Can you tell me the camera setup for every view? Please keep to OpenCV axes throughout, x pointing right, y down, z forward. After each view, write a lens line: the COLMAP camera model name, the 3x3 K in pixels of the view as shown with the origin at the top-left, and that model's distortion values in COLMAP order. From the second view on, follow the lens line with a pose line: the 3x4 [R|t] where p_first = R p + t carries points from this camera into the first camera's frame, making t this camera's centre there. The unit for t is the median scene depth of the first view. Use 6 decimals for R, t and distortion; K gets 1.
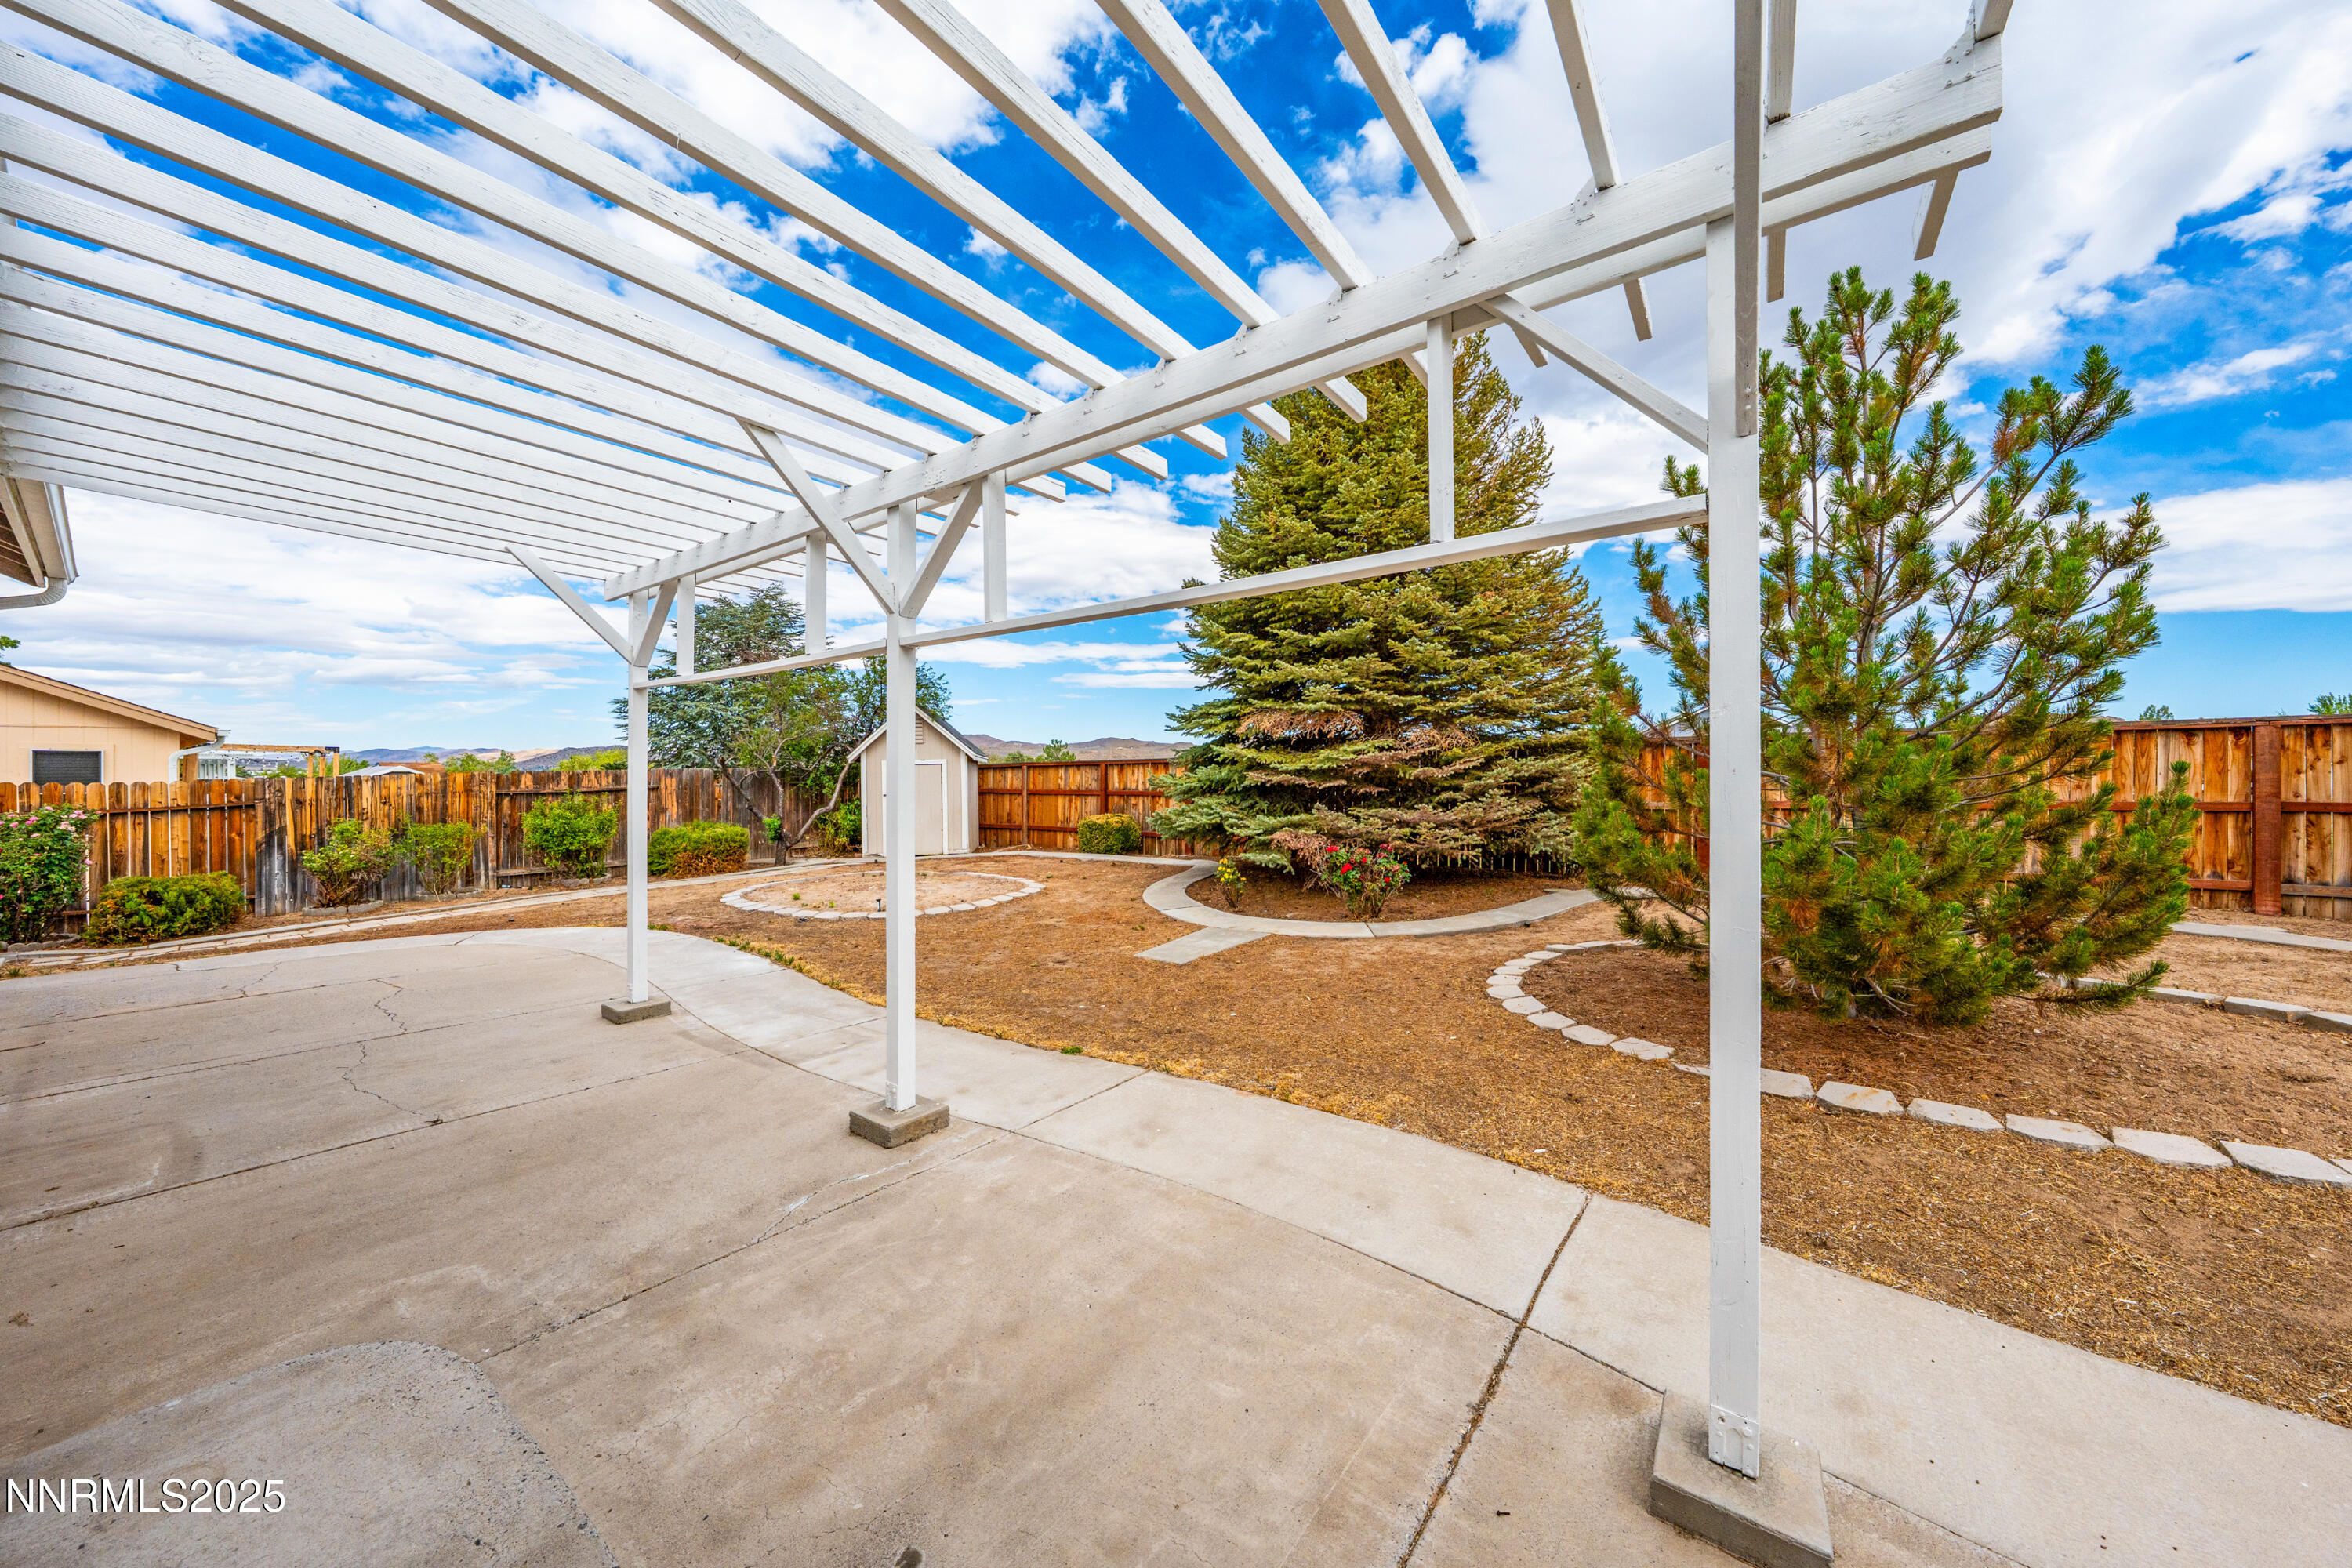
lens RADIAL K [[801.5, 0, 1168.0], [0, 801.5, 773.5], [0, 0, 1]] dist [0.001256, 0.000077]
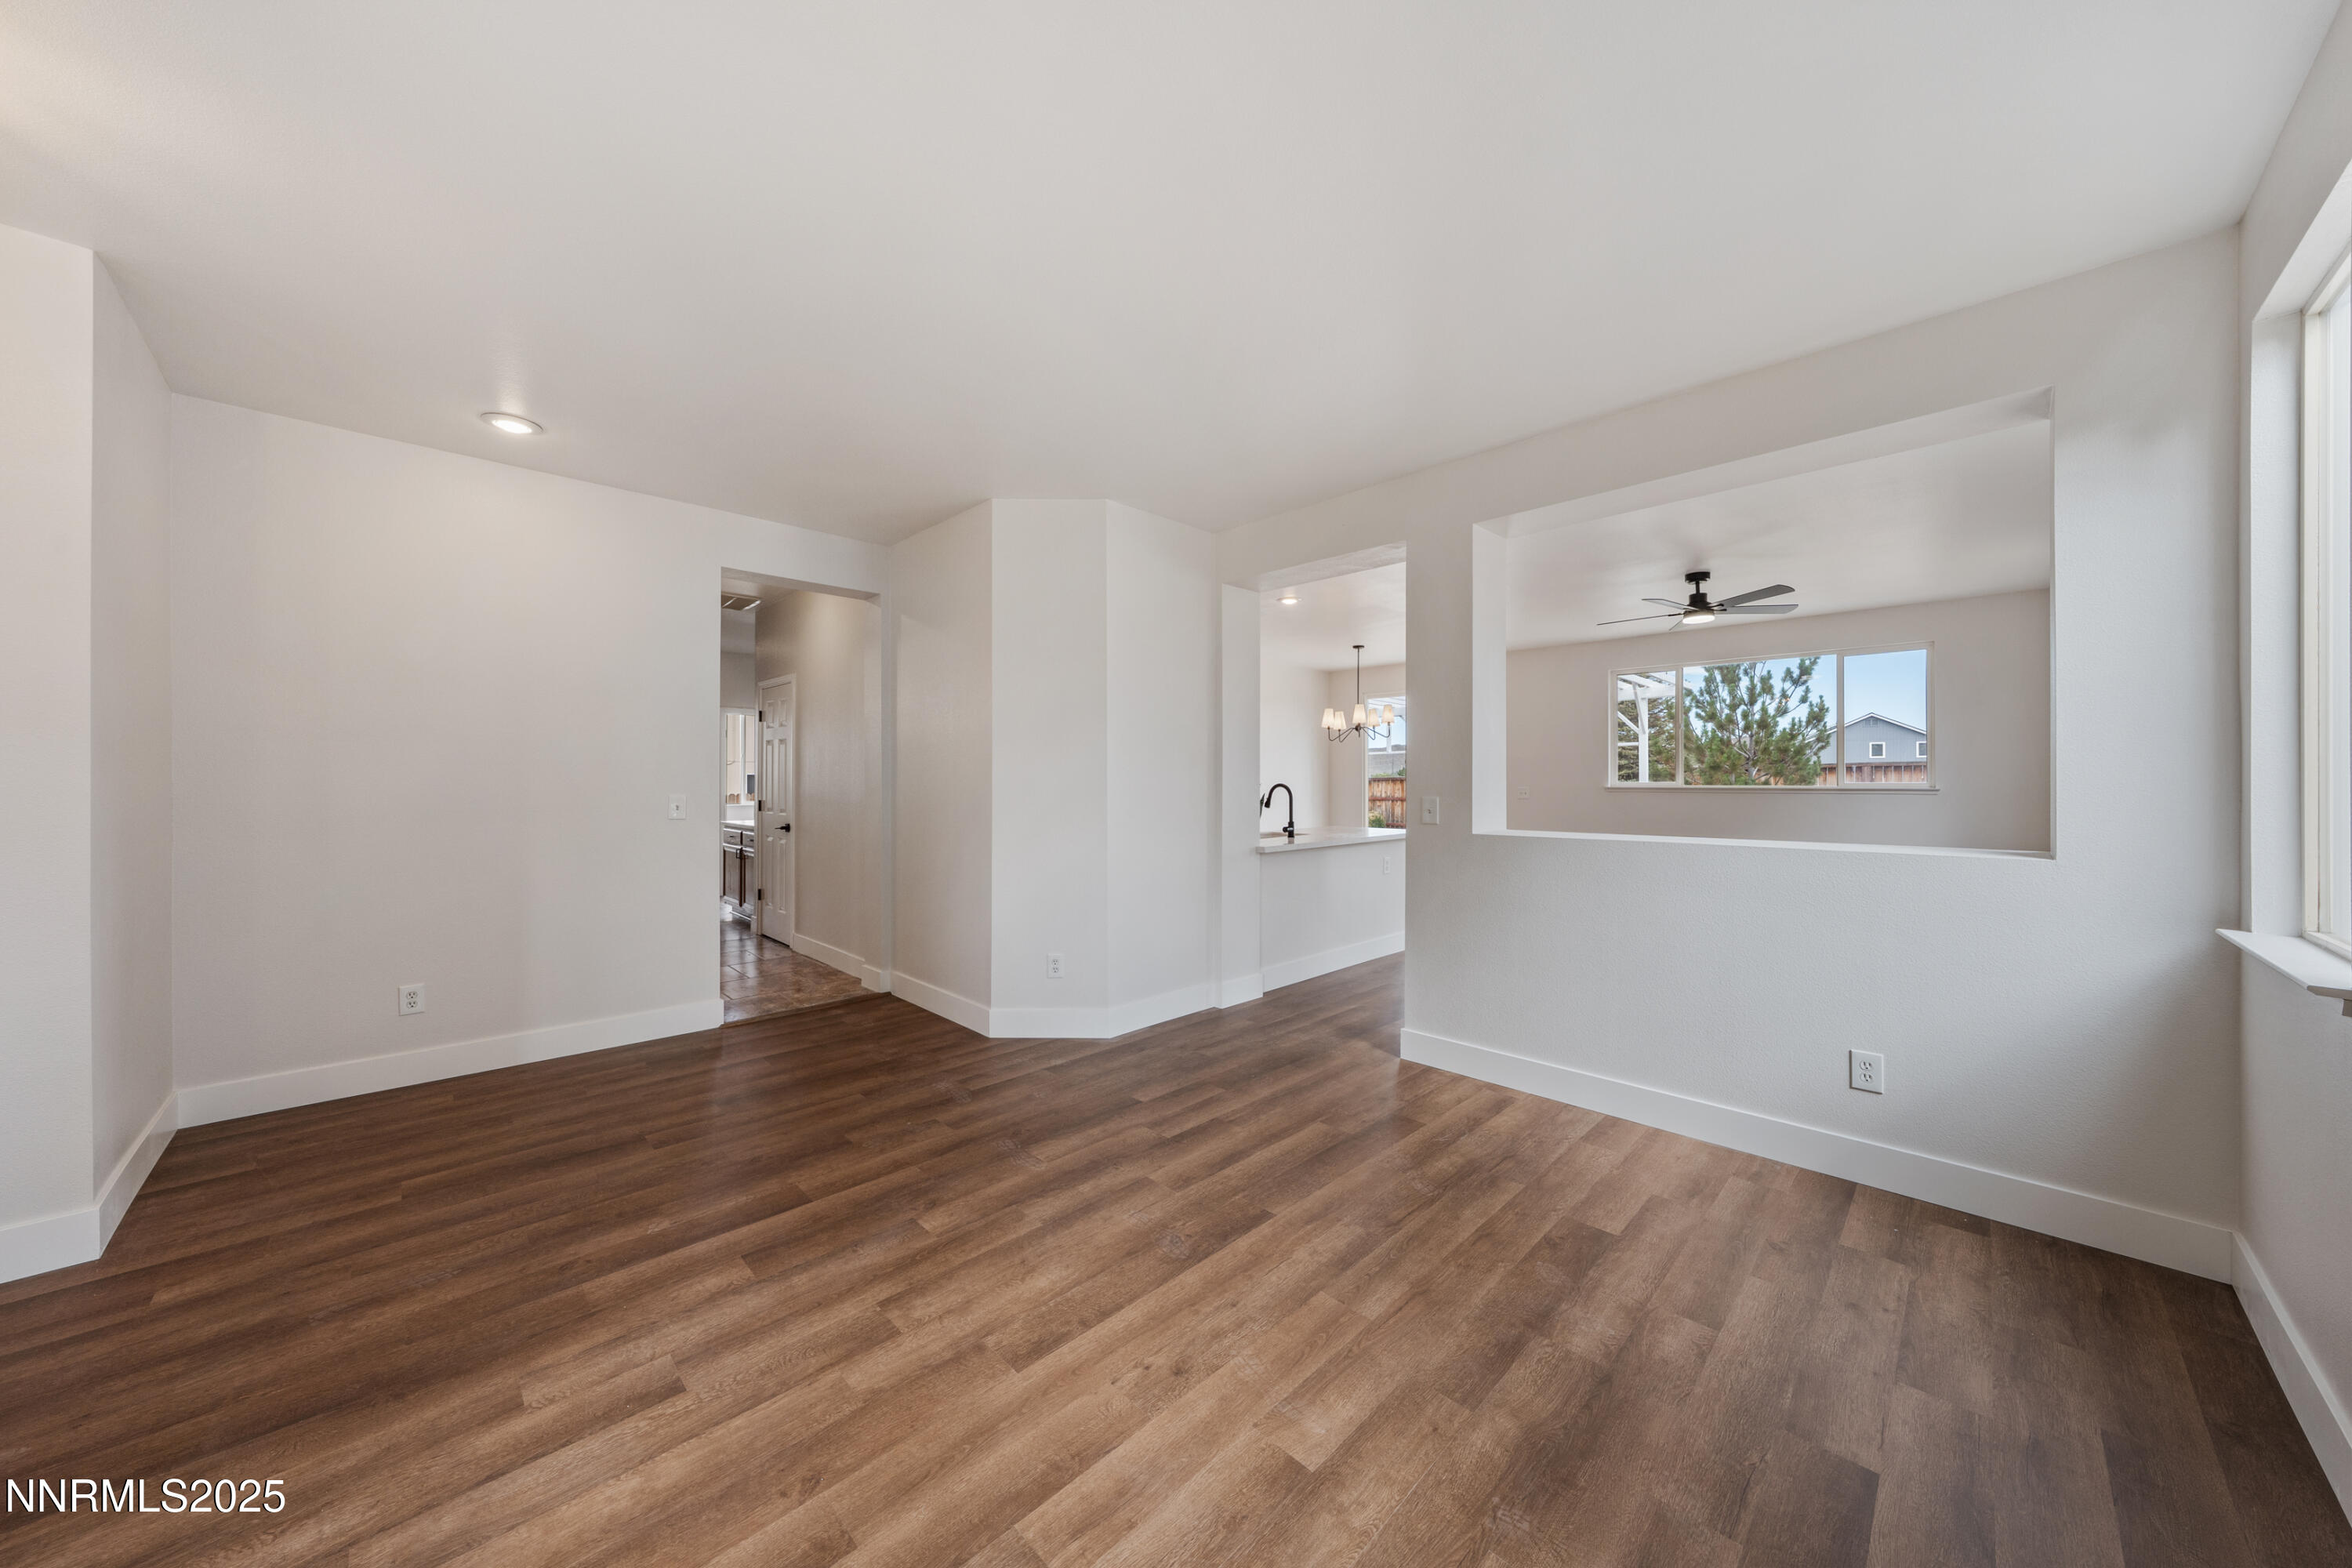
lens RADIAL K [[797.3, 0, 1176.0], [0, 797.3, 784.0], [0, 0, 1]] dist [-0.001406, -0.000071]
pose [[0.991536, -0.004620, -0.129750, -0.236373], [0.004200, 0.999985, -0.003507, -0.001197], [0.129764, 0.002933, 0.991541, -0.620032]]
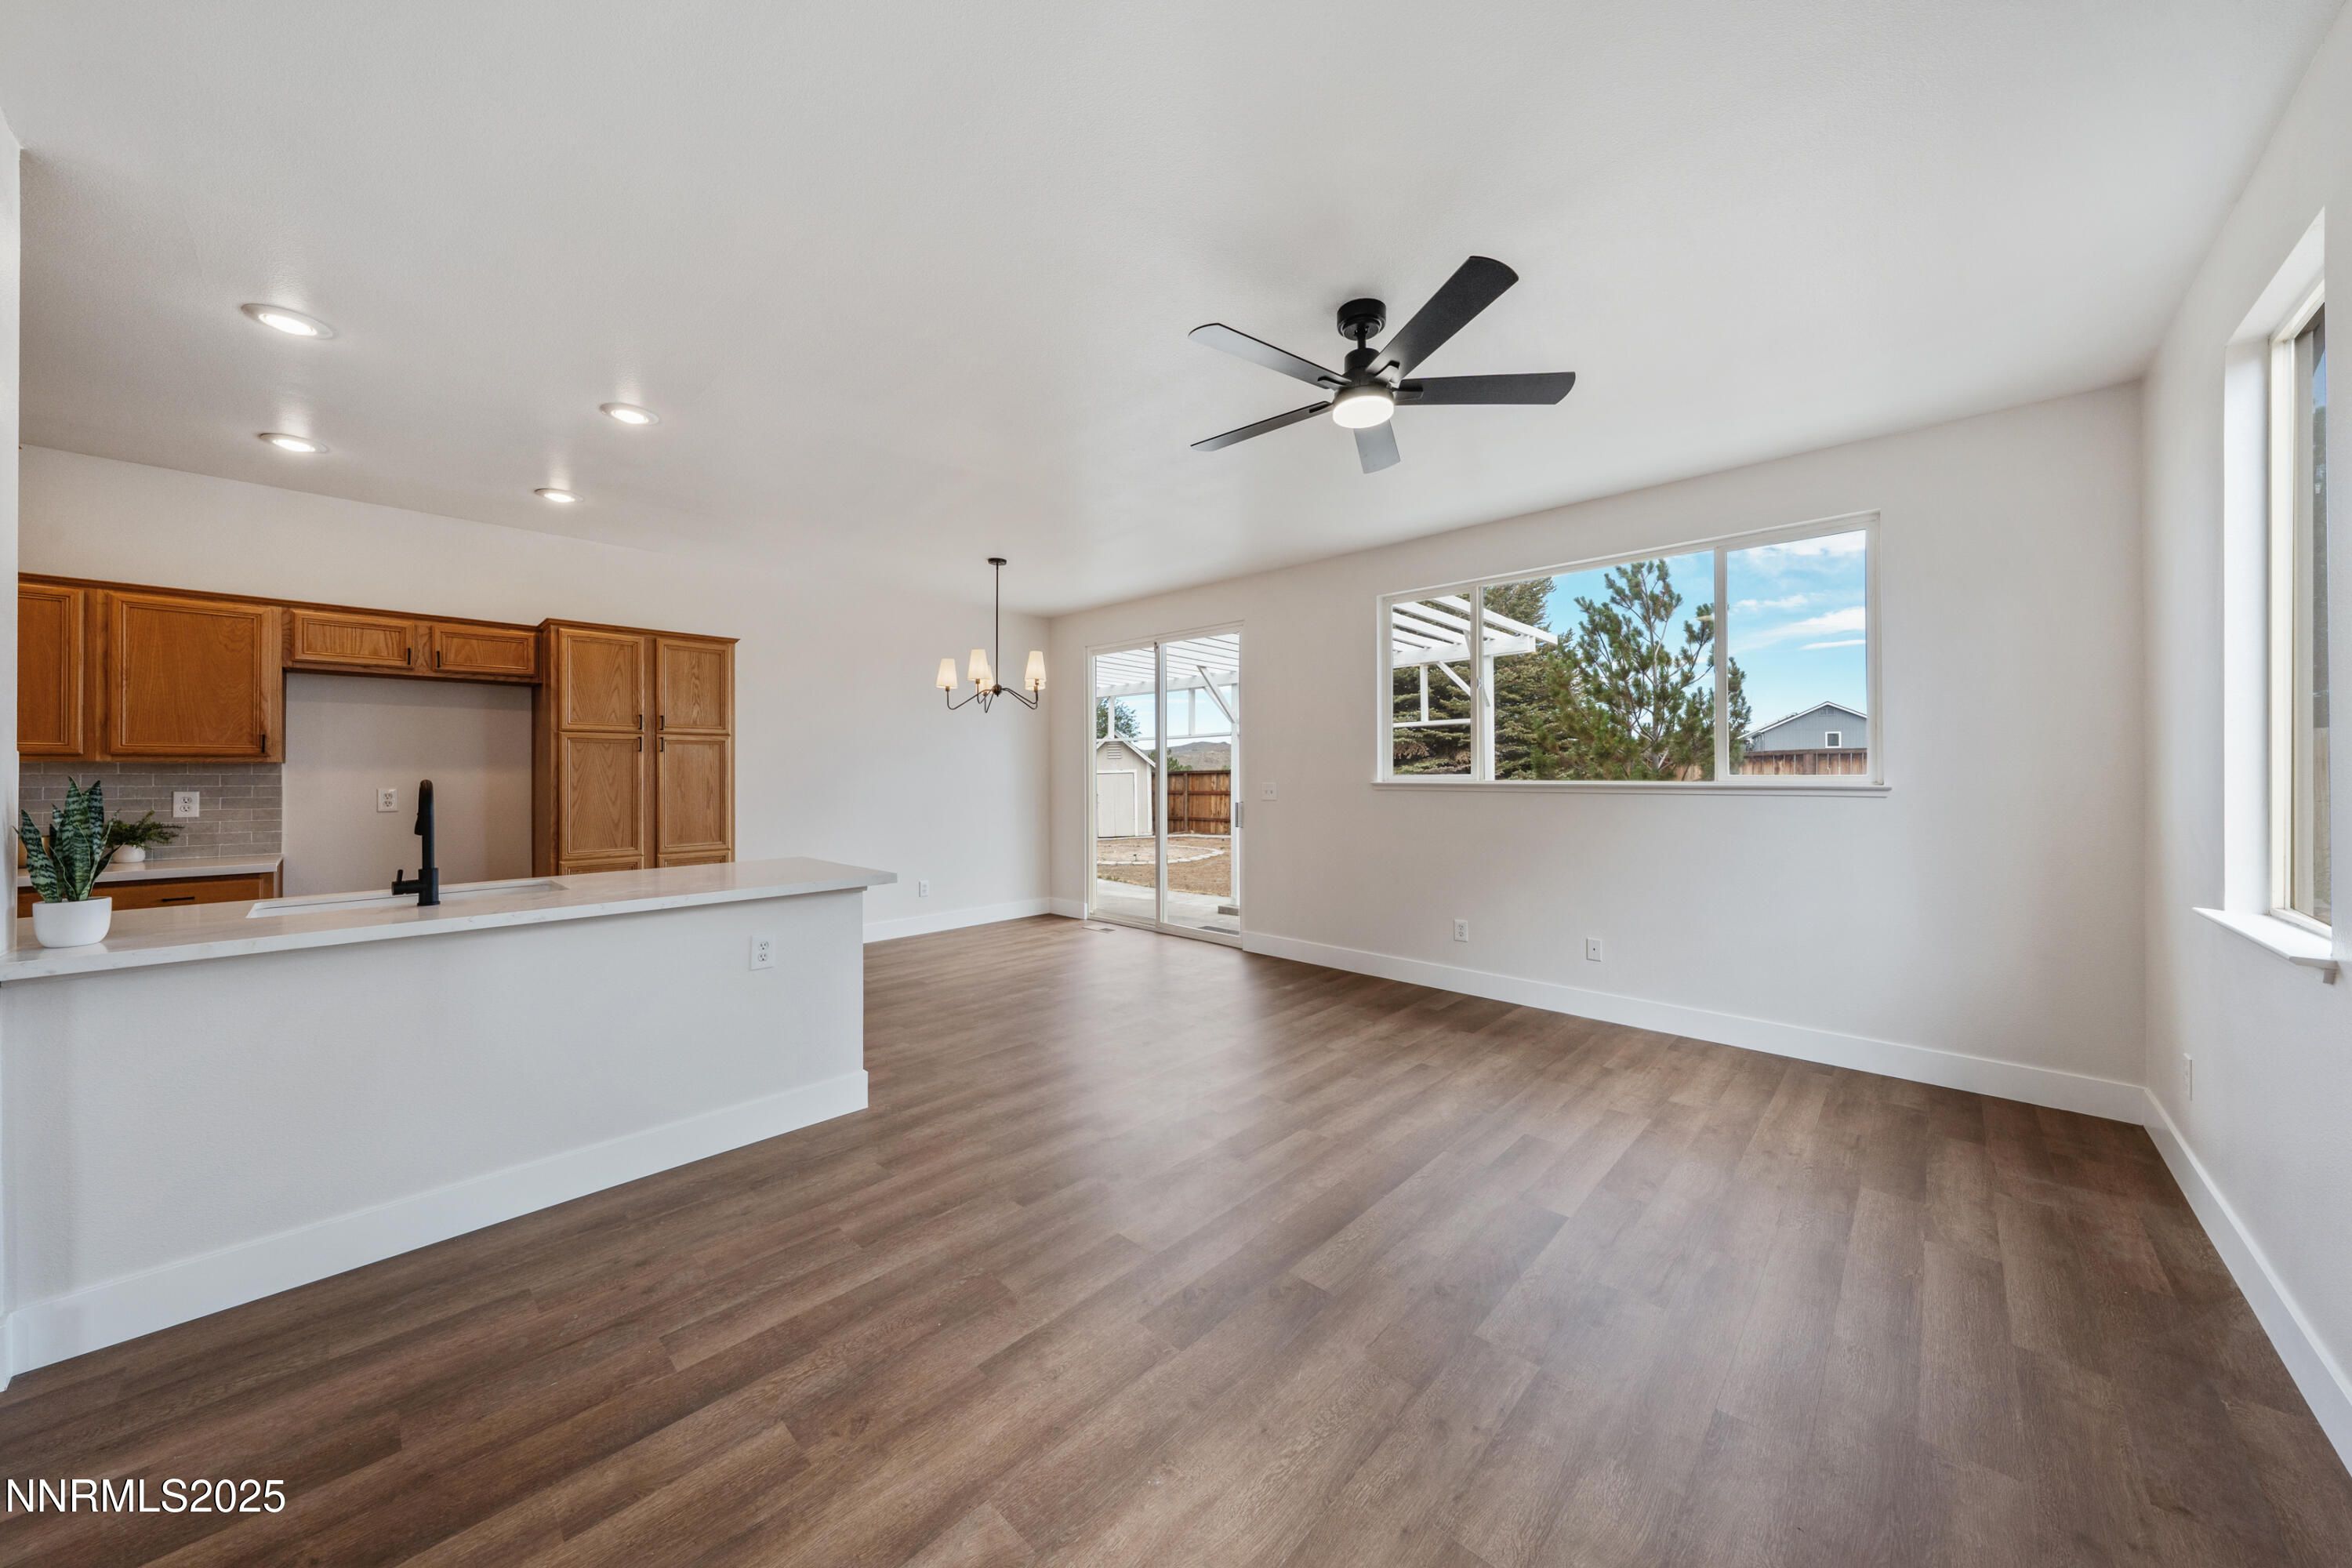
lens RADIAL K [[801.5, 0, 1168.0], [0, 801.5, 773.5], [0, 0, 1]] dist [0.001256, 0.000077]
pose [[0.994704, -0.005937, -0.102611, -0.070575], [0.005343, 0.999967, -0.006067, -0.002283], [0.102644, 0.005487, 0.994703, -0.396700]]
